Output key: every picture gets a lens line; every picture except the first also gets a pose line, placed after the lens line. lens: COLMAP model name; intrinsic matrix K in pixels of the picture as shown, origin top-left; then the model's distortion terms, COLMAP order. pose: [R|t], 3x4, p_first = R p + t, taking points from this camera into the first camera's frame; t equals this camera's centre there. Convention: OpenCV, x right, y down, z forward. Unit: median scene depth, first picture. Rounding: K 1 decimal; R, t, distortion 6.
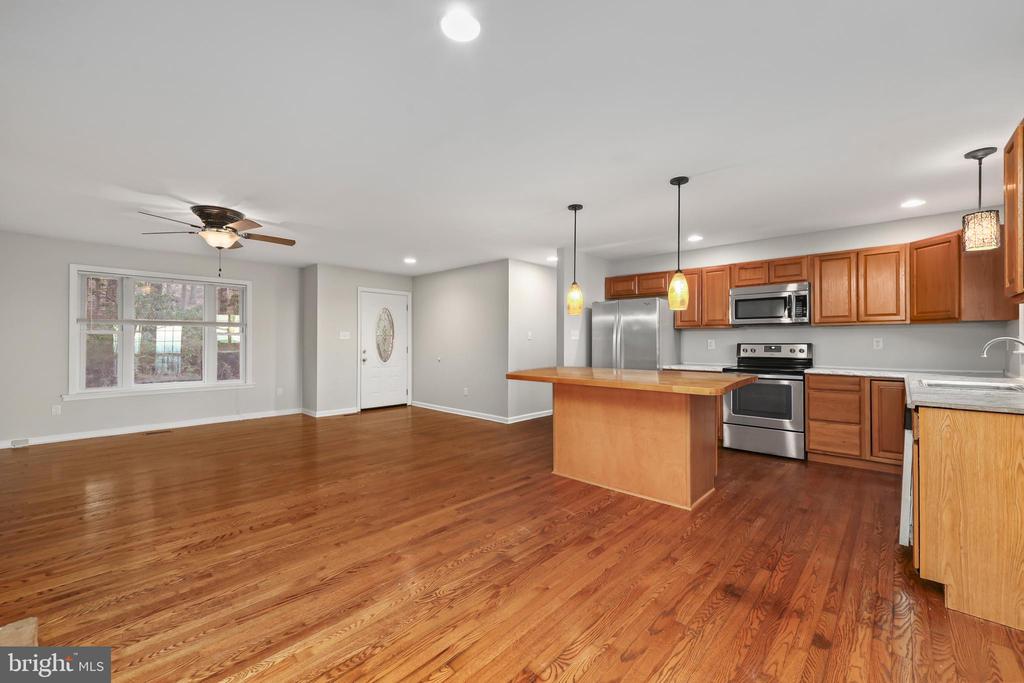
lens RADIAL K [[418.6, 0, 512.0], [0, 418.6, 341.5], [0, 0, 1]] dist [0.000083, -0.000006]
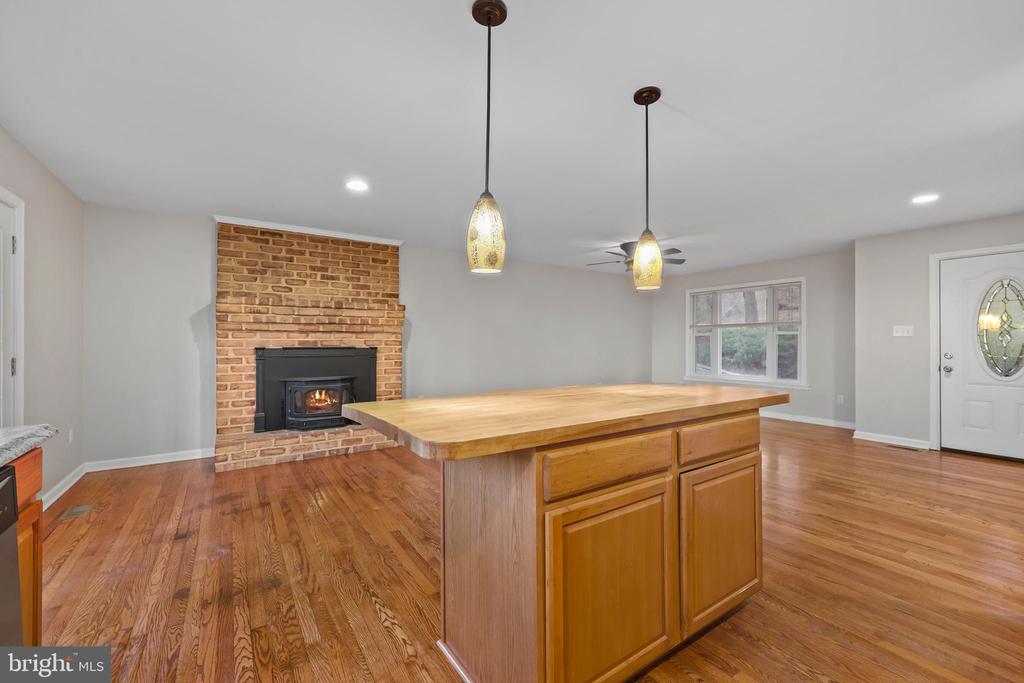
lens RADIAL K [[418.6, 0, 512.0], [0, 418.6, 341.5], [0, 0, 1]] dist [0.000083, -0.000006]
pose [[-0.225126, -0.001528, -0.974328, 1.289873], [0.002301, 0.999995, -0.002100, 0.009294], [0.974327, -0.002714, -0.225122, 1.668954]]
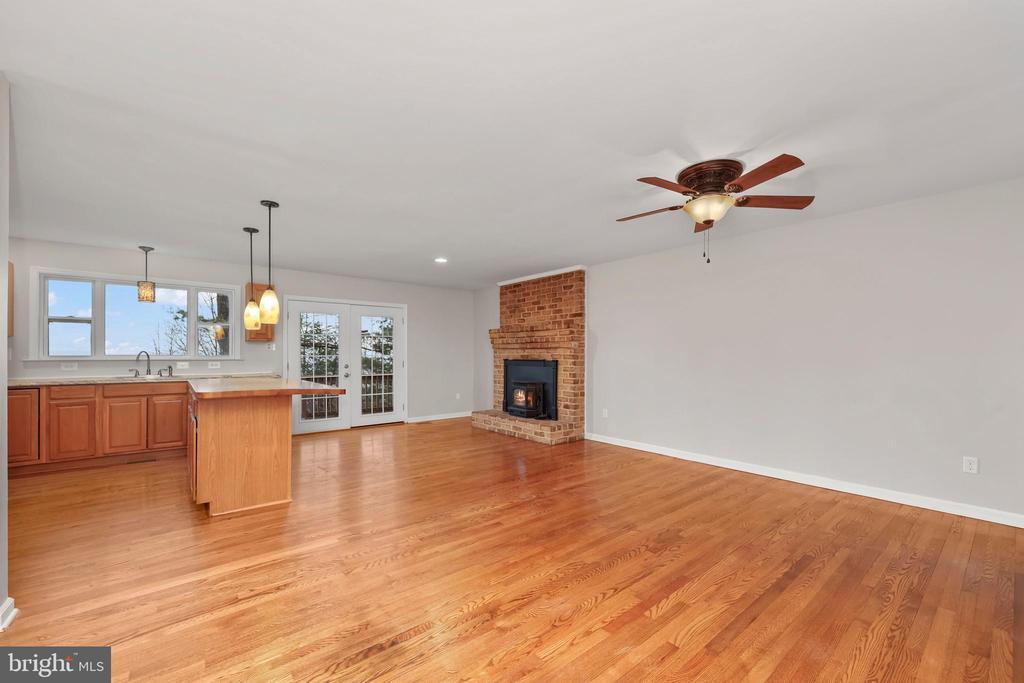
lens RADIAL K [[411.6, 0, 510.9], [0, 411.6, 354.6], [0, 0, 1]] dist [0.000018, -0.000013]
pose [[-0.991130, -0.003115, 0.132861, -0.848602], [-0.003422, 0.999992, -0.002079, 0.003461], [-0.132854, -0.002516, -0.991132, 3.181461]]
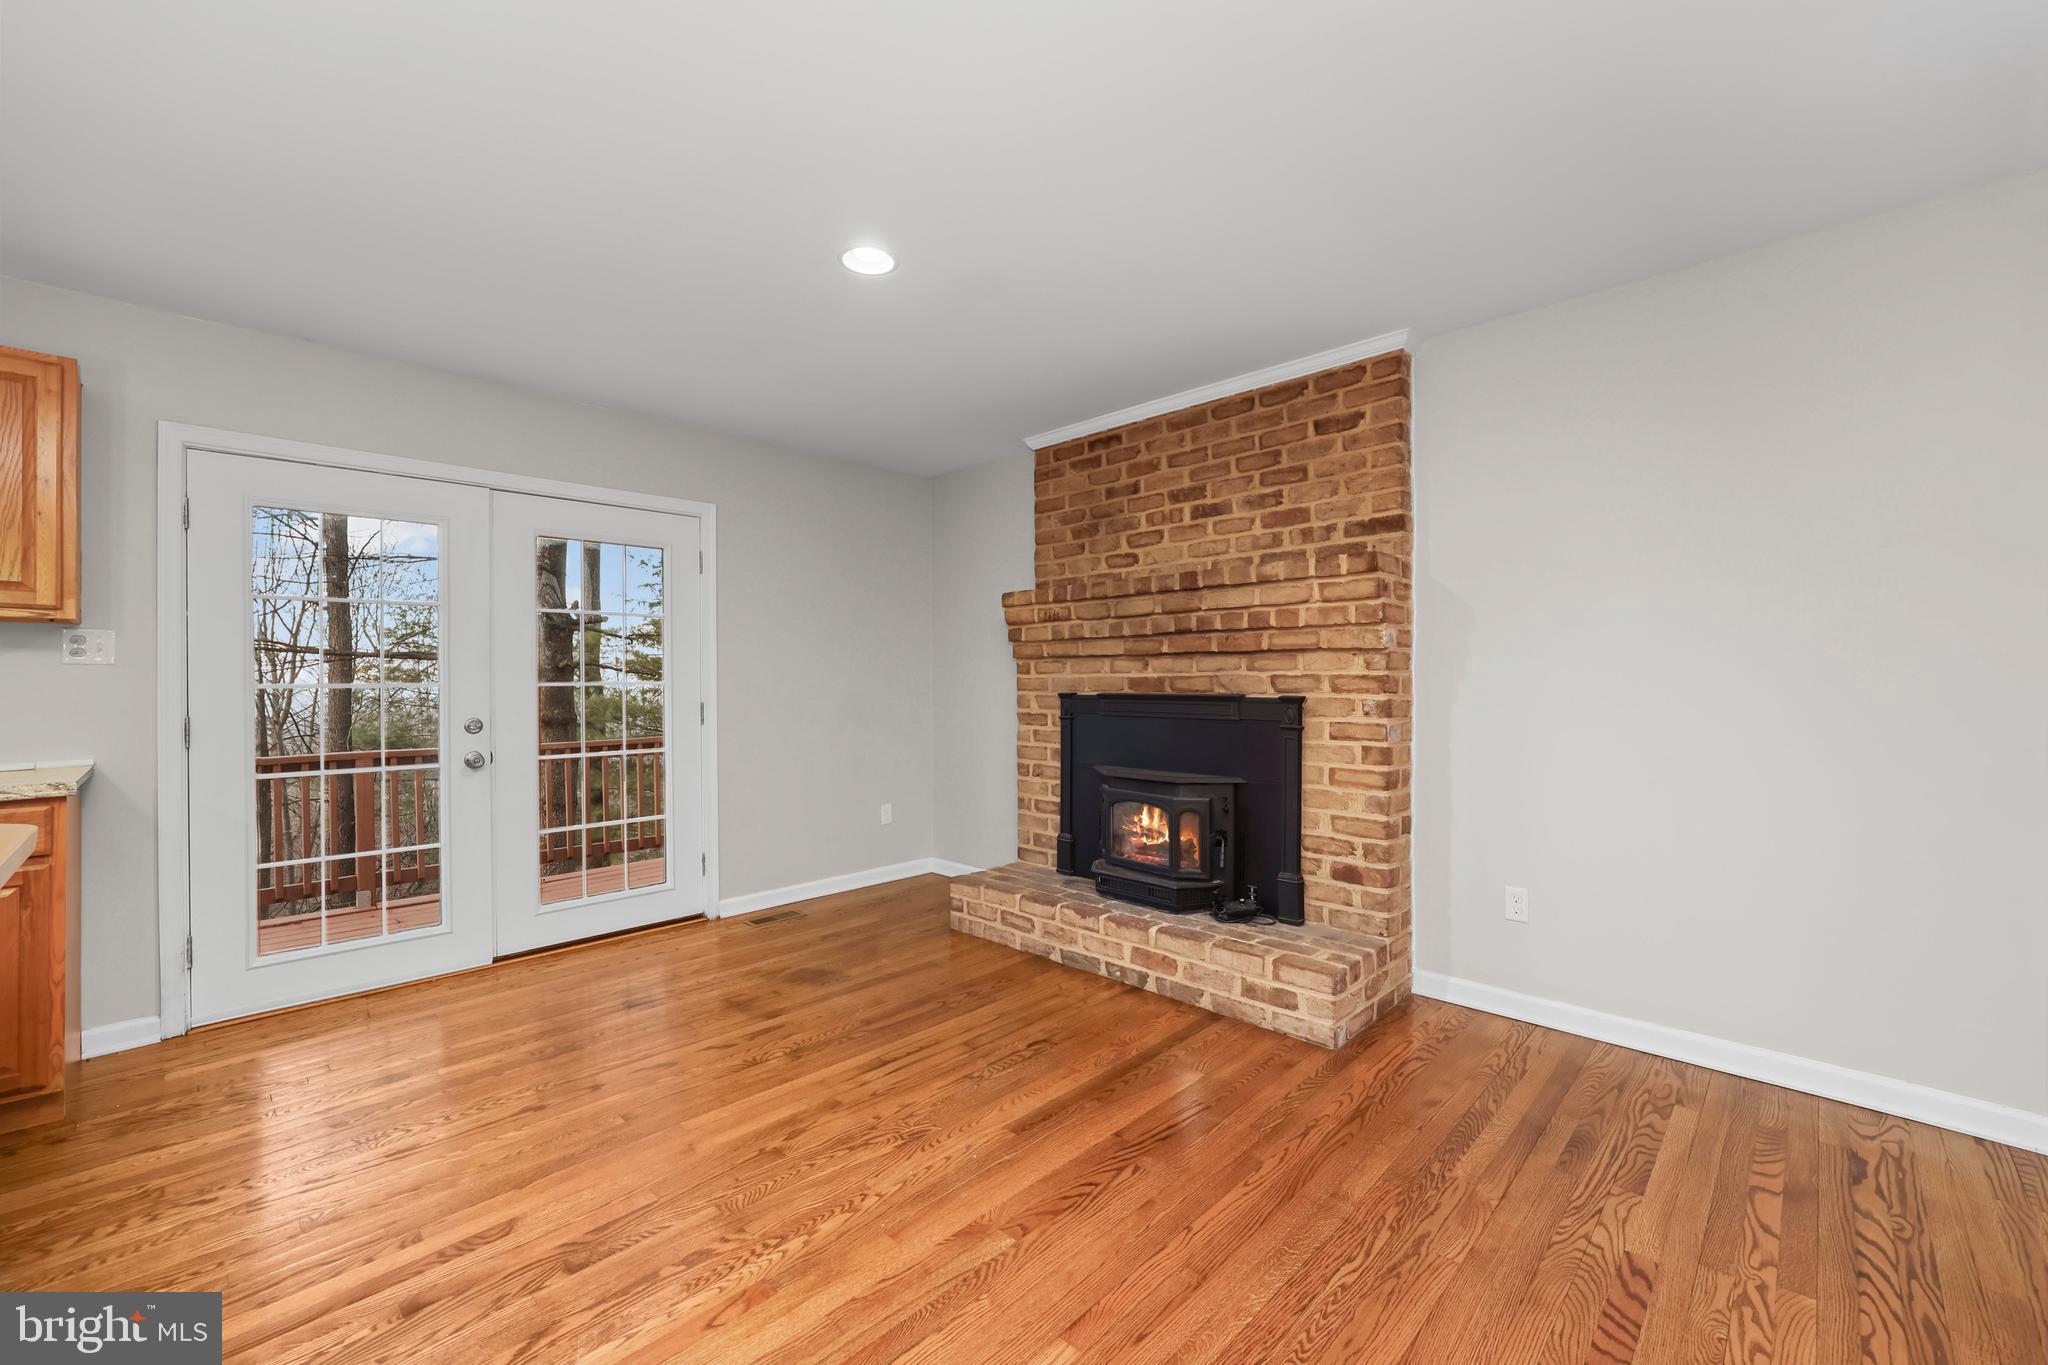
lens RADIAL K [[819.3, 0, 1024.0], [0, 819.3, 682.5], [0, 0, 1]] dist [0.000569, 0.000071]
pose [[-0.999761, 0.002139, 0.021738, -0.331284], [0.002123, 0.999997, -0.000736, 0.008264], [-0.021739, -0.000690, -0.999763, 1.878339]]
